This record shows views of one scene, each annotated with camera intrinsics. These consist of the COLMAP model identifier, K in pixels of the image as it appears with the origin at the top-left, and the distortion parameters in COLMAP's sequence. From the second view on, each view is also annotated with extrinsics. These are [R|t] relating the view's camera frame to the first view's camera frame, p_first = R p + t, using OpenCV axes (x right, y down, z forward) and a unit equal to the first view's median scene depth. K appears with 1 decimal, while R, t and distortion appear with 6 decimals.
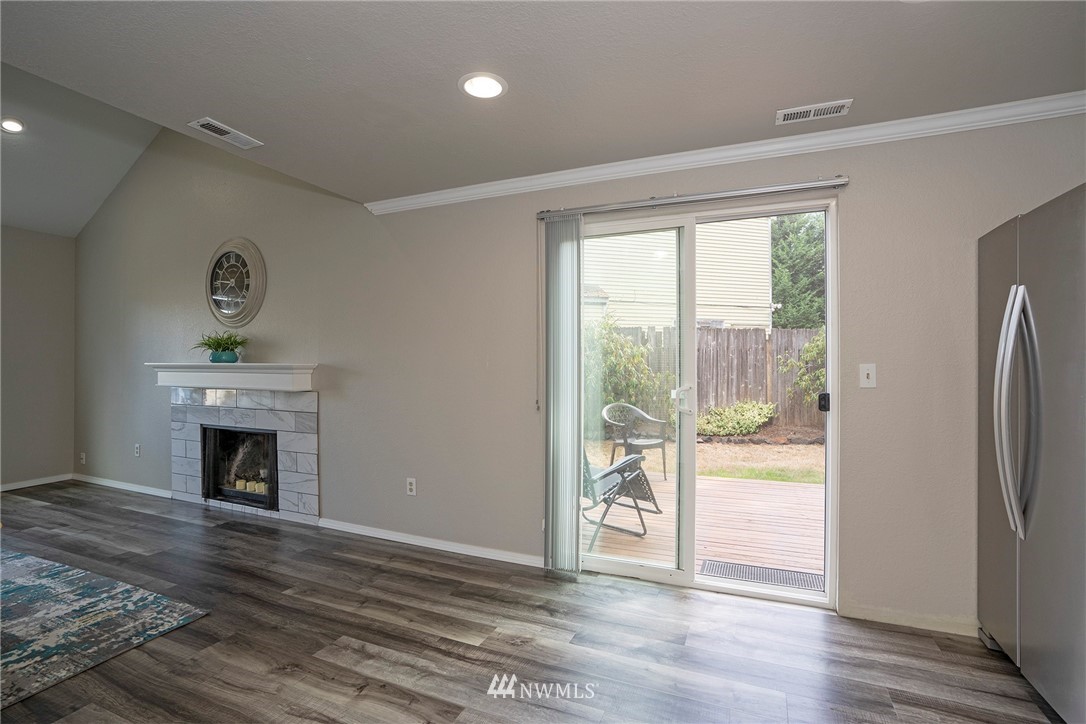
lens RADIAL K [[506.3, 0, 546.9], [0, 506.3, 360.4], [0, 0, 1]] dist [-0.061884, 0.024345]
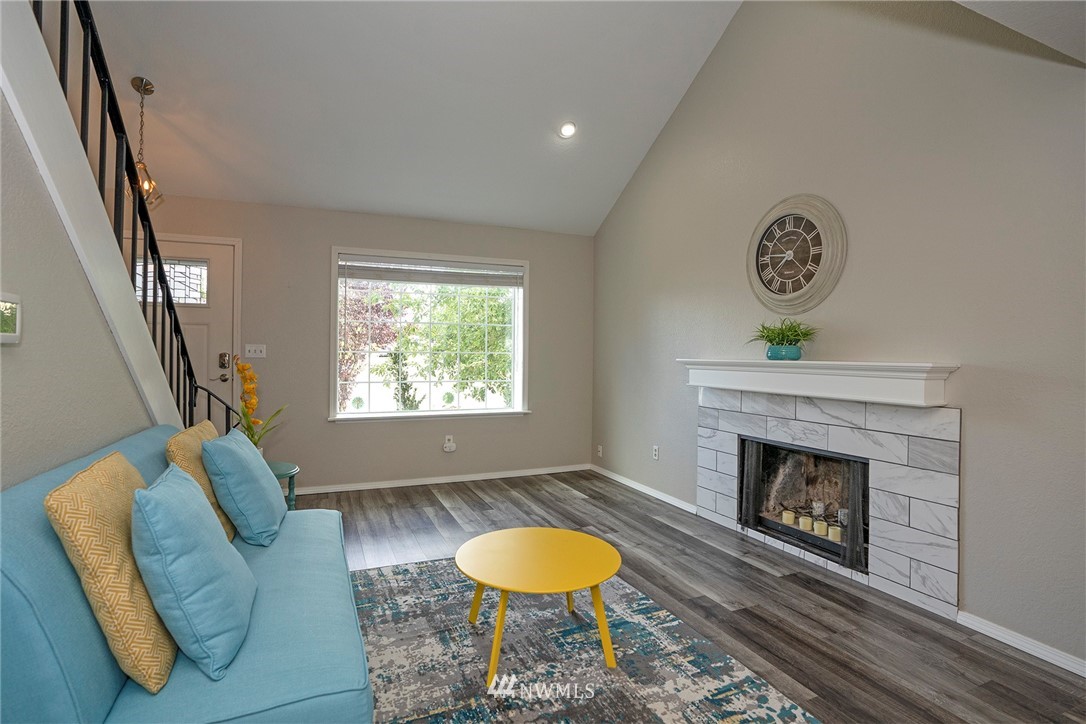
lens RADIAL K [[511.7, 0, 525.9], [0, 511.7, 351.0], [0, 0, 1]] dist [-0.013917, 0.000863]
pose [[0.712035, -0.002149, -0.702141, -0.389840], [-0.001653, 0.999987, -0.004737, -0.005020], [0.702142, 0.004534, 0.712022, 0.160659]]
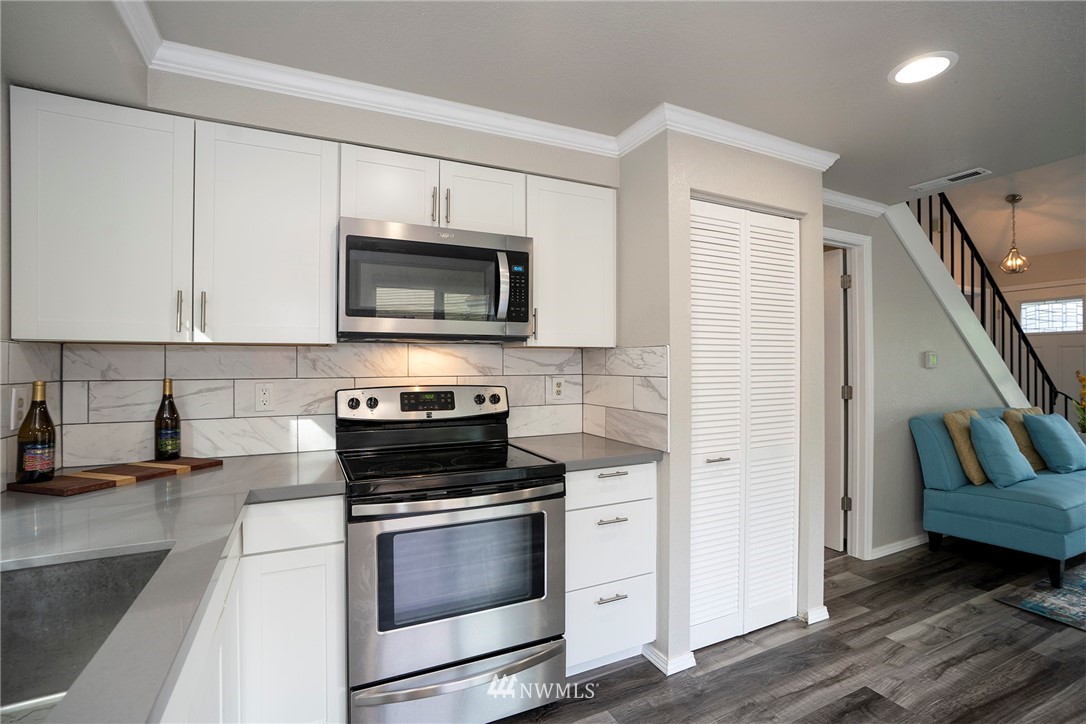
lens RADIAL K [[498.8, 0, 543.0], [0, 498.8, 362.0], [0, 0, 1]] dist [-0.059920, 0.024546]
pose [[-0.655223, -0.006261, -0.755409, 0.334187], [0.006513, 0.999882, -0.013937, -0.014273], [0.755407, -0.014052, -0.655105, 0.199419]]
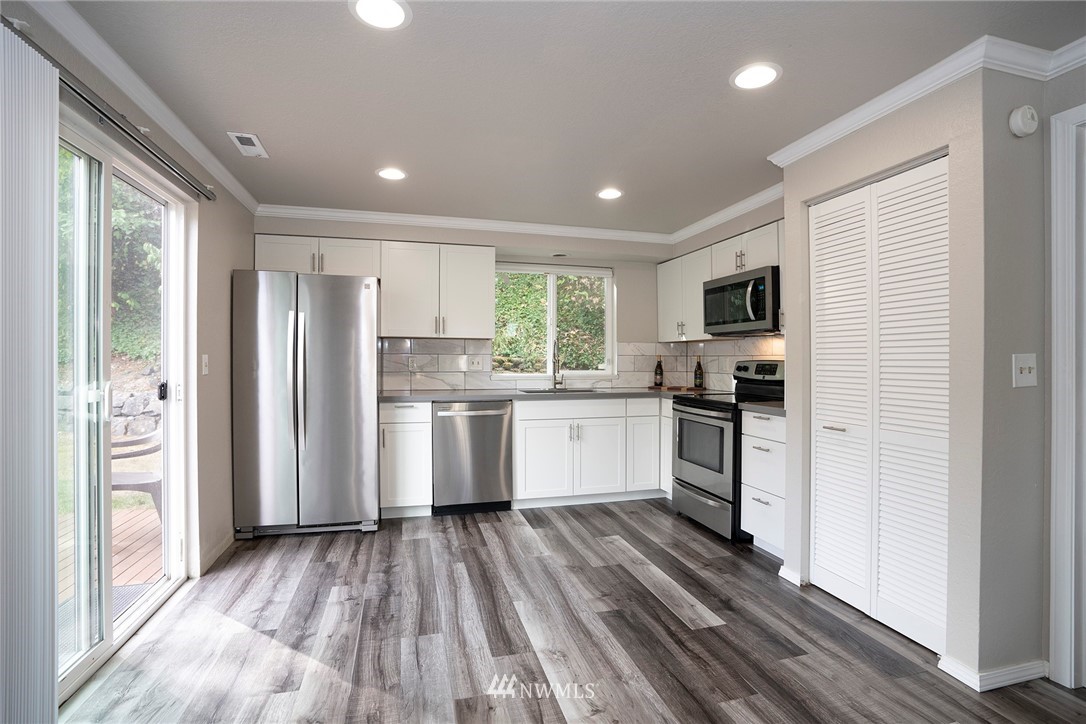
lens RADIAL K [[506.3, 0, 546.9], [0, 506.3, 360.4], [0, 0, 1]] dist [-0.061884, 0.024345]
pose [[-0.630237, -0.006525, 0.776376, -0.466924], [-0.008820, 0.999960, 0.001245, 0.006319], [-0.776353, -0.006063, -0.630269, 0.652916]]
